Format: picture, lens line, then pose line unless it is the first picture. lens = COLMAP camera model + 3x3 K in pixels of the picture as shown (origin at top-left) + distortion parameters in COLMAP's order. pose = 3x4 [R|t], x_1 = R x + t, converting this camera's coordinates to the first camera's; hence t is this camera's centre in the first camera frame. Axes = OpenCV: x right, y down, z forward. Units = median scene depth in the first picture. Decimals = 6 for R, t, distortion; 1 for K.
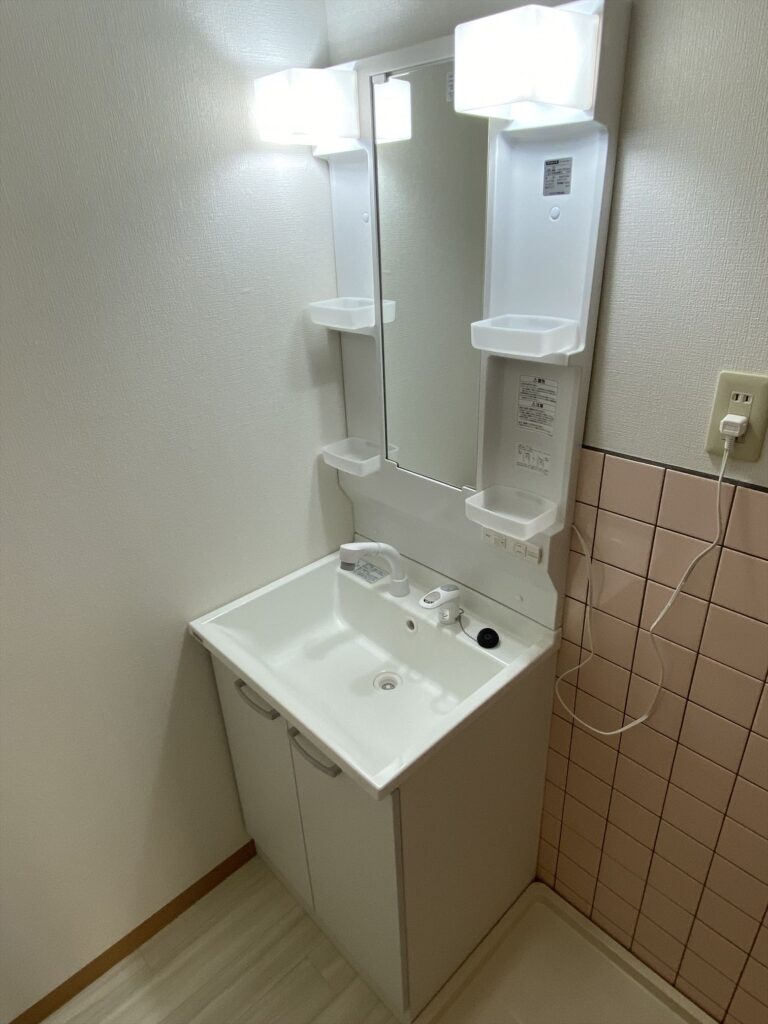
lens RADIAL K [[615.2, 0, 384.0], [0, 615.2, 512.0], [0, 0, 1]] dist [0.081996, -0.093262]
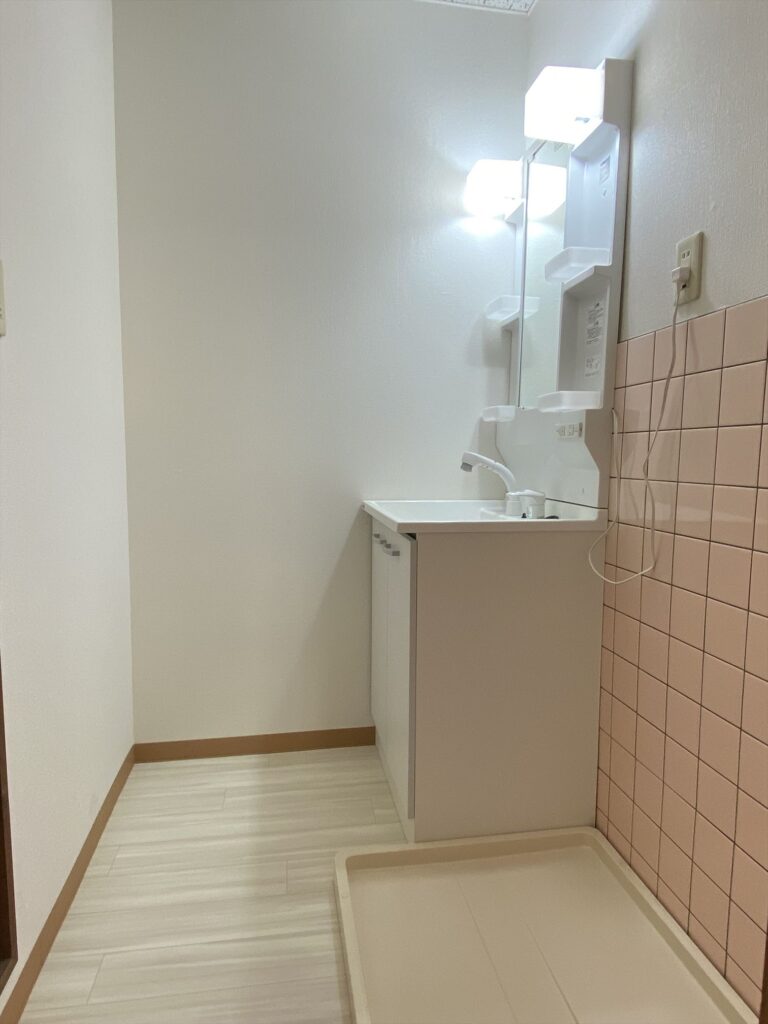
lens RADIAL K [[615.2, 0, 384.0], [0, 615.2, 512.0], [0, 0, 1]] dist [0.081996, -0.093262]
pose [[0.824833, 0.105441, -0.555457, 0.633236], [-0.293698, 0.919405, -0.261602, 0.666965], [0.483107, 0.378915, 0.789324, -0.143919]]
